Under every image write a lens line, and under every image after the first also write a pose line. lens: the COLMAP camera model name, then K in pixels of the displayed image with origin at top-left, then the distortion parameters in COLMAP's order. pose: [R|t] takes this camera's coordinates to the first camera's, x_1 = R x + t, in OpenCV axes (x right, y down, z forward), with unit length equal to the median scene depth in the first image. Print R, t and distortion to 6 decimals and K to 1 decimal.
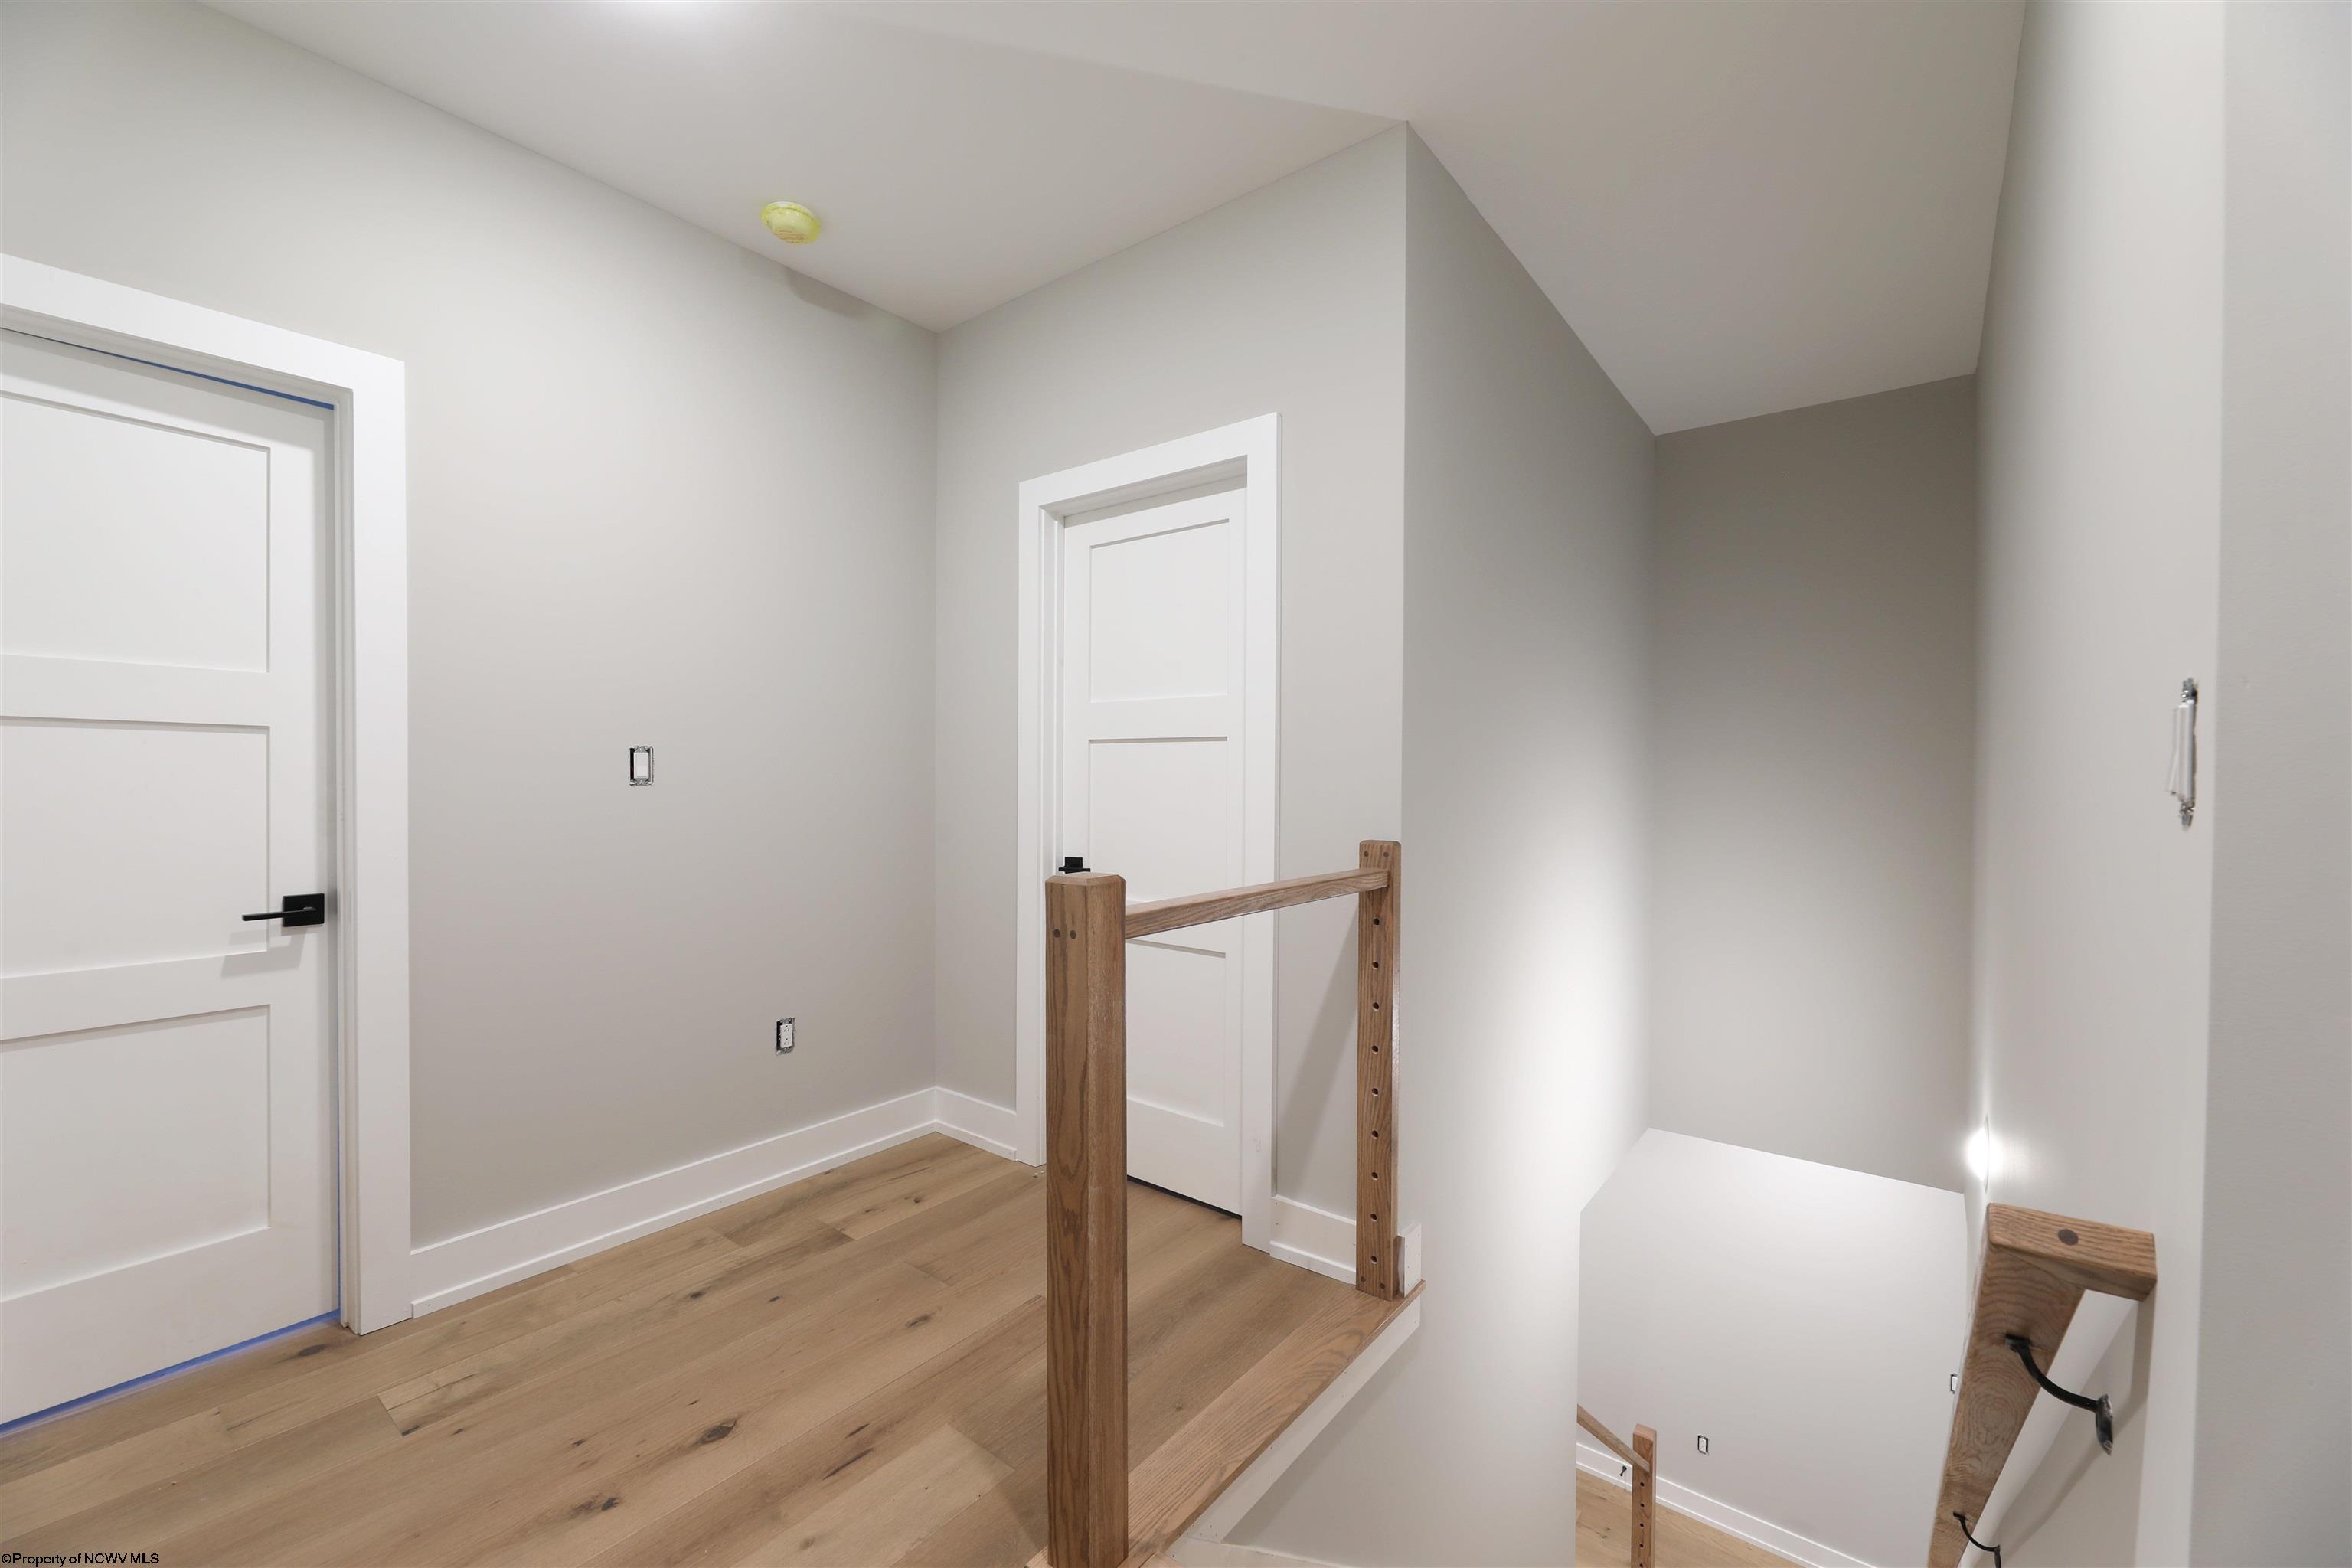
lens RADIAL K [[951.5, 0, 1173.4], [0, 951.5, 781.9], [0, 0, 1]] dist [0.000952, 0.000226]
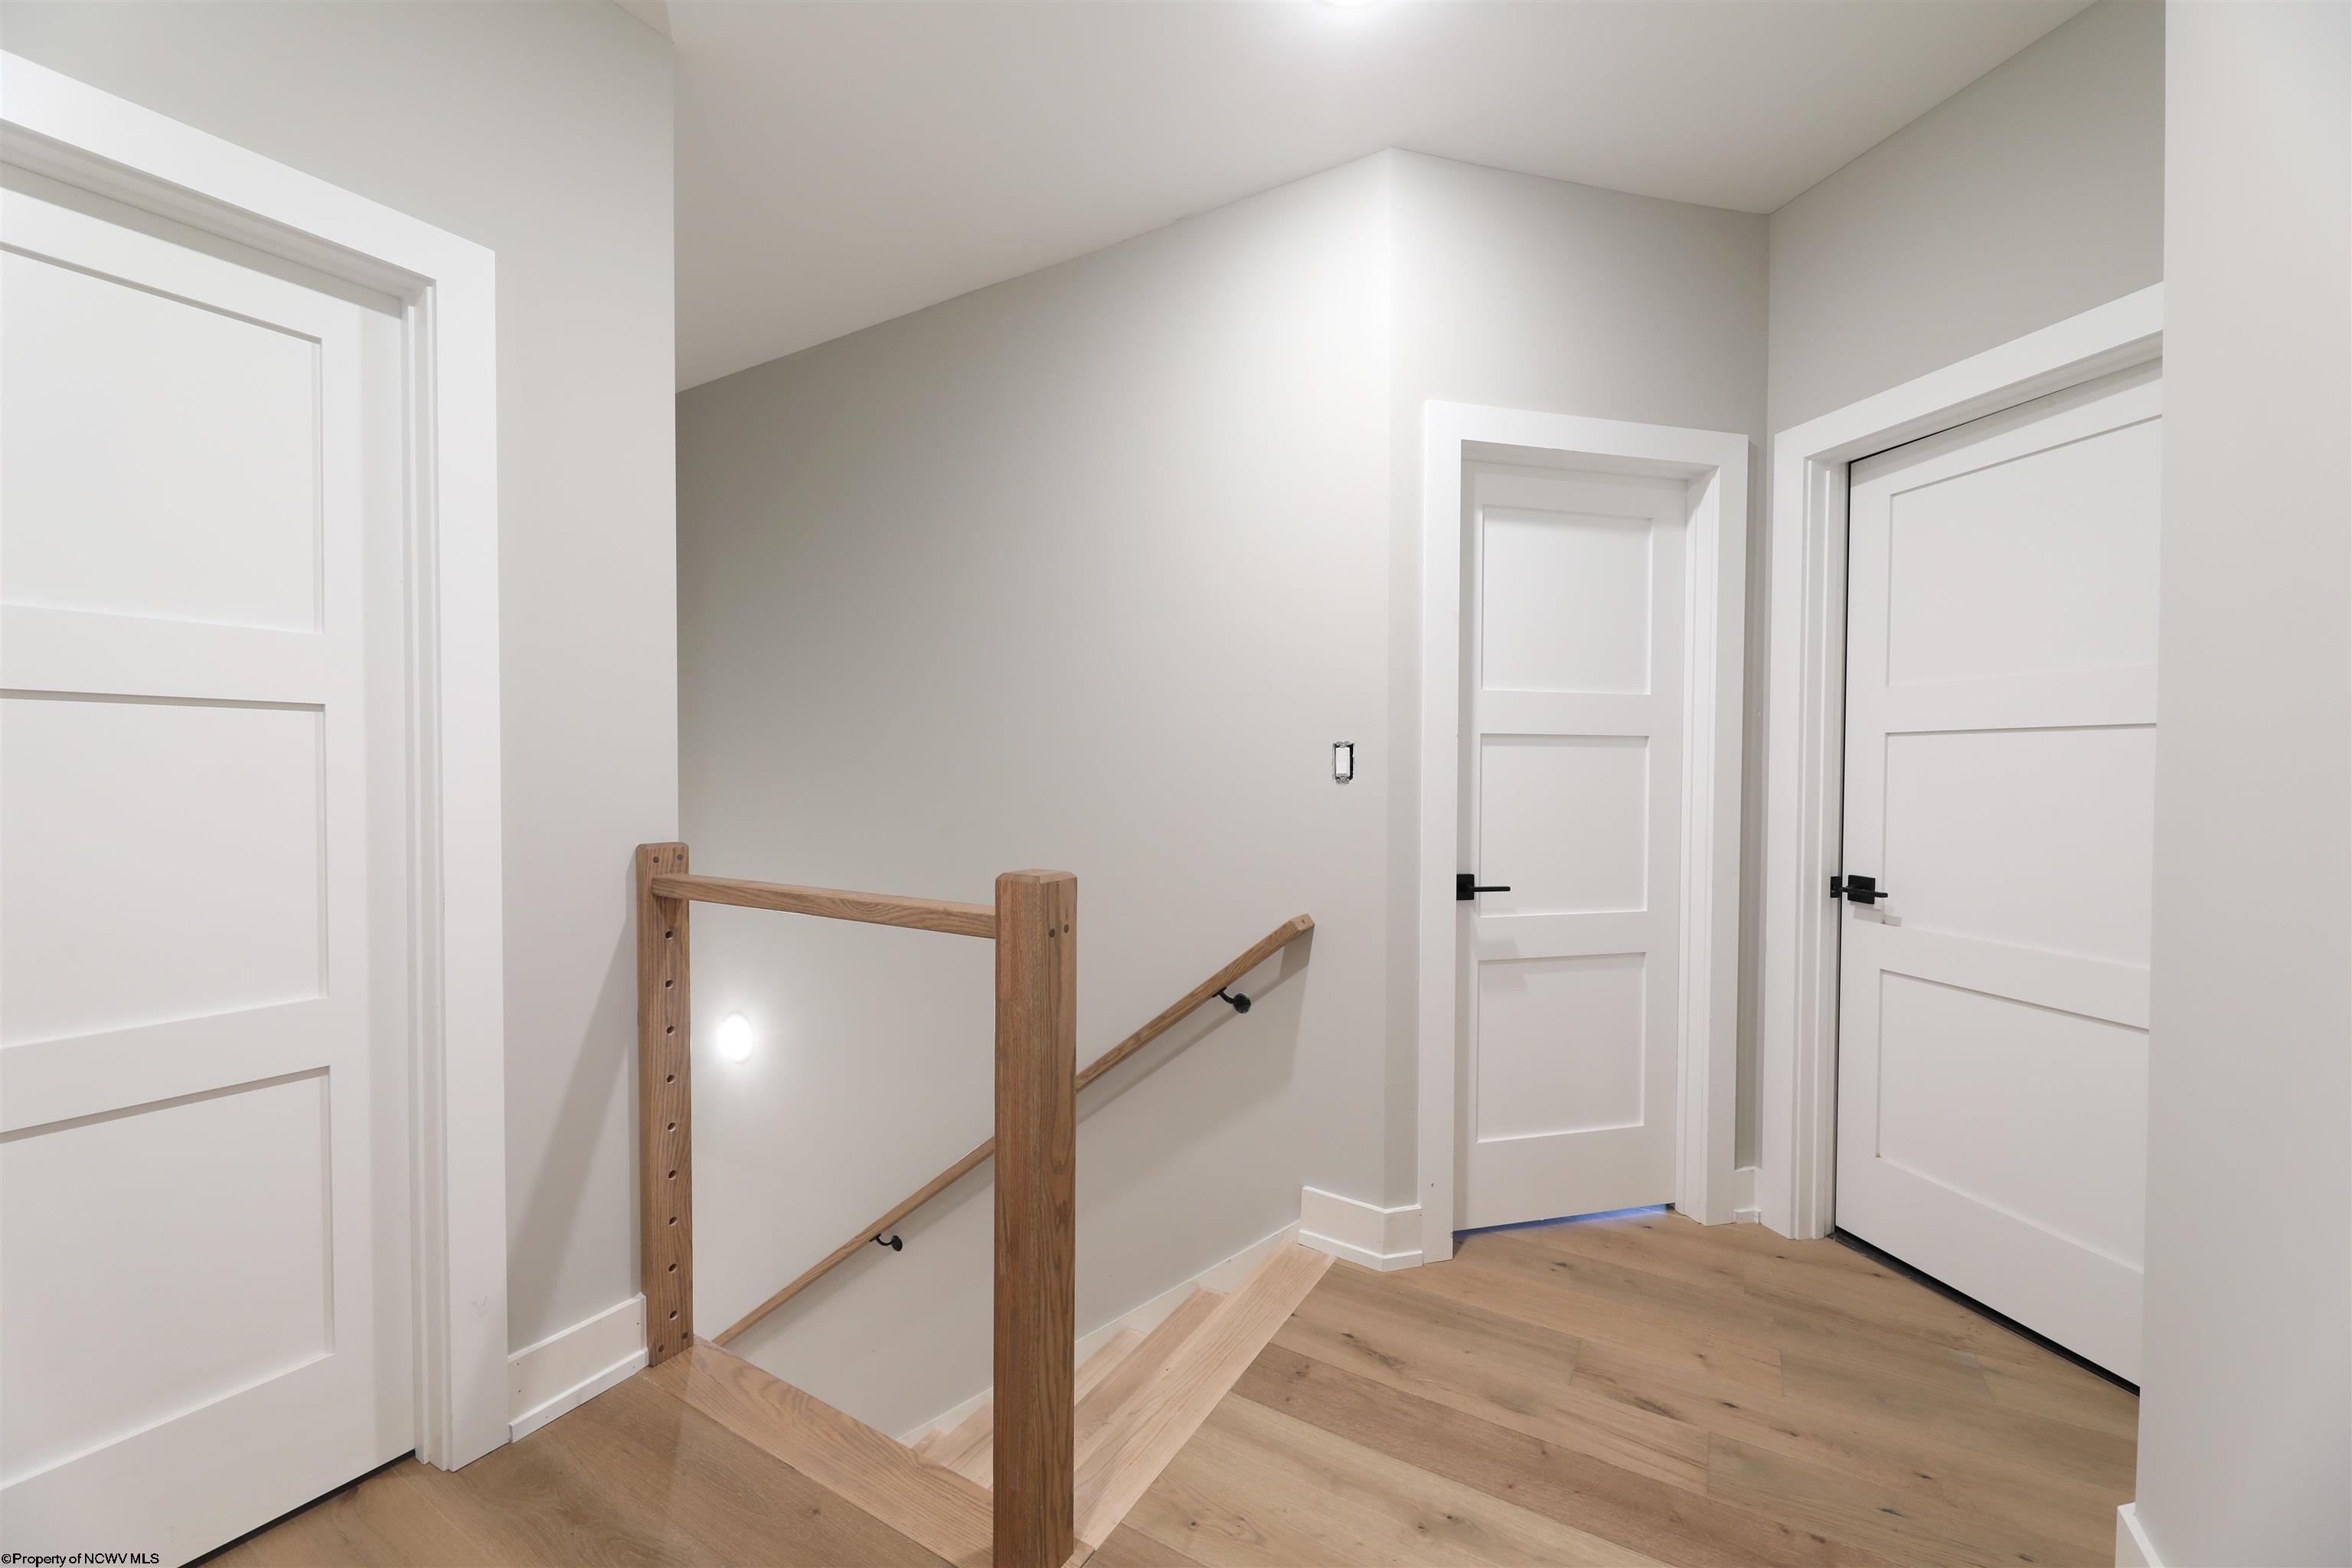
lens RADIAL K [[951.5, 0, 1171.7], [0, 951.5, 785.0], [0, 0, 1]] dist [0.000952, 0.000226]
pose [[-0.118625, -0.019821, 0.992741, -0.871347], [0.003602, 0.999786, 0.020392, -0.009687], [-0.992933, 0.005995, -0.118528, 0.783197]]
